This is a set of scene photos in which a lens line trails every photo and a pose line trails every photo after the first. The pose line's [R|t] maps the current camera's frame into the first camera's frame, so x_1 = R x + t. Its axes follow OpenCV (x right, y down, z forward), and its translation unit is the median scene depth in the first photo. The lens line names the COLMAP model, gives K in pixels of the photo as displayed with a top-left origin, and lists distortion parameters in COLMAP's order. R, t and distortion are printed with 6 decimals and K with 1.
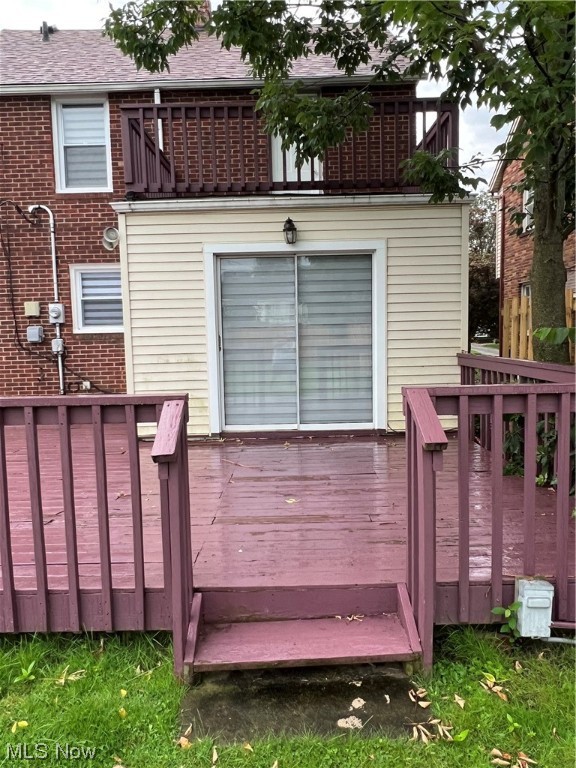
lens RADIAL K [[541.7, 0, 287.8], [0, 541.7, 381.3], [0, 0, 1]] dist [0.006853, -0.010289]
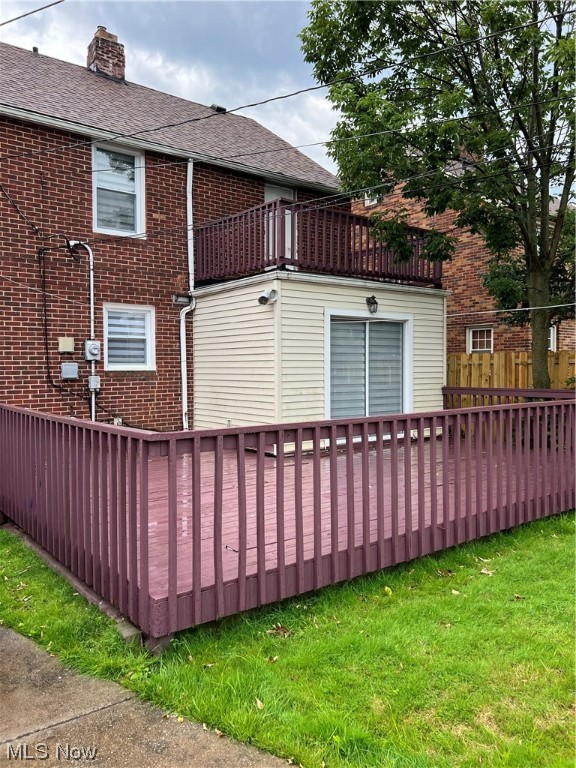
lens RADIAL K [[578.1, 0, 290.6], [0, 578.1, 384.1], [0, 0, 1]] dist [0.041136, -0.050189]
pose [[0.783236, 0.001276, 0.621723, -0.805713], [0.044426, 0.997327, -0.058013, 0.014544], [-0.620135, 0.073059, 0.781086, -0.052386]]
